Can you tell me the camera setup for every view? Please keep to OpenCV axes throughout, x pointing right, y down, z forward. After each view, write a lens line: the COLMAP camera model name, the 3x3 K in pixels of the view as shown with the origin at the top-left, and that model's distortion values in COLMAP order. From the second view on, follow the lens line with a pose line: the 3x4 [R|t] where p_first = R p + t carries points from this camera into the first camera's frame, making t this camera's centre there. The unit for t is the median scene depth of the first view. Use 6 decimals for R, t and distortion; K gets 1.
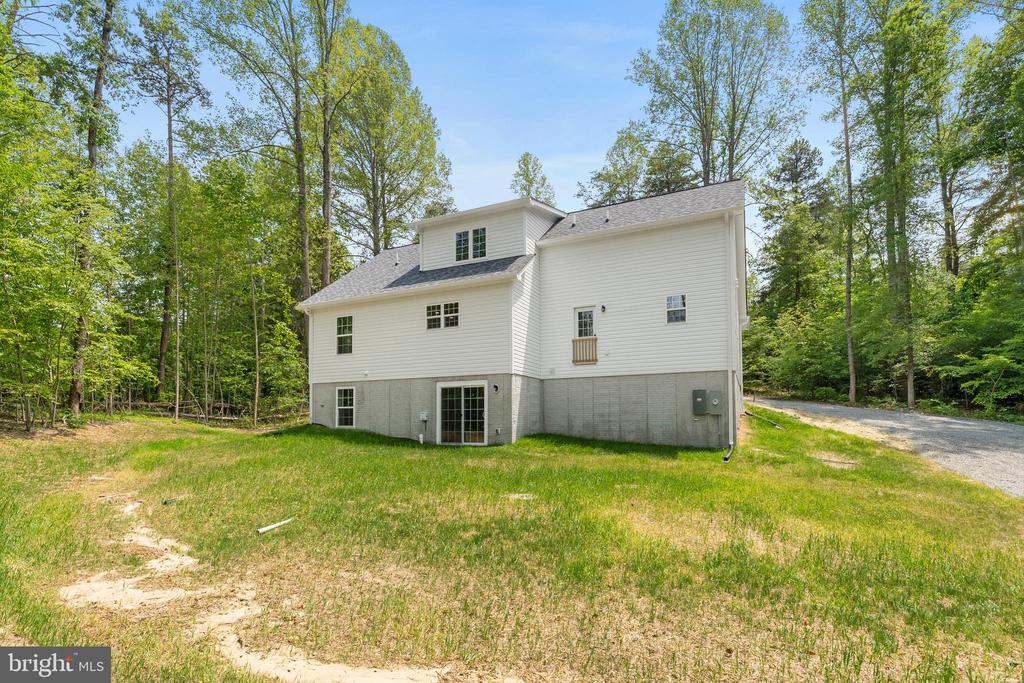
lens RADIAL K [[492.1, 0, 513.6], [0, 492.1, 407.2], [0, 0, 1]] dist [-0.001032, -0.000566]
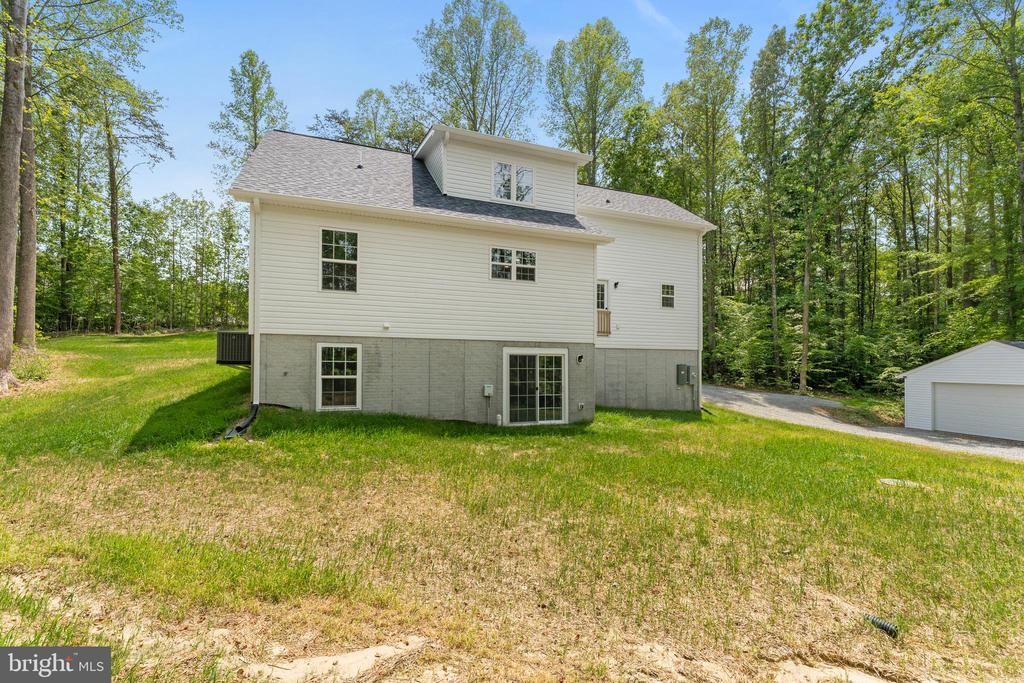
lens RADIAL K [[440.2, 0, 505.7], [0, 440.2, 365.9], [0, 0, 1]] dist [-0.000325, -0.000326]
pose [[0.690094, 0.010851, 0.723639, -0.664938], [-0.030542, 0.999433, 0.014141, -0.030808], [-0.723075, -0.031860, 0.690034, 0.506561]]
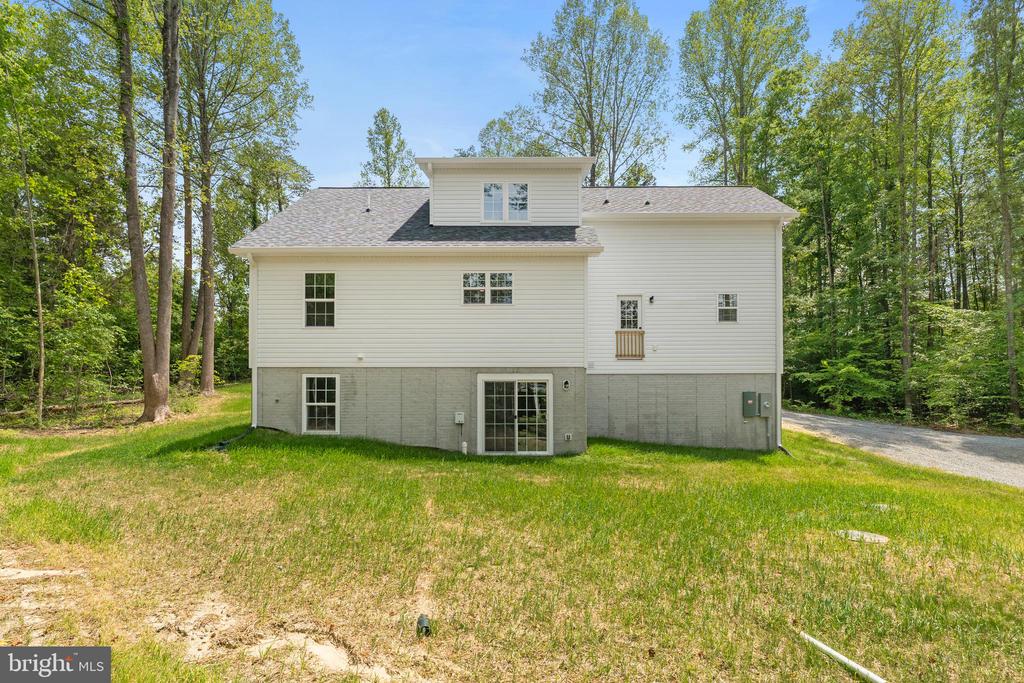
lens RADIAL K [[492.1, 0, 513.6], [0, 492.1, 407.2], [0, 0, 1]] dist [-0.001032, -0.000566]
pose [[0.905851, 0.006248, 0.423550, -0.430354], [-0.017077, 0.999617, 0.021777, -0.016289], [-0.423252, -0.026960, 0.905611, 0.276482]]
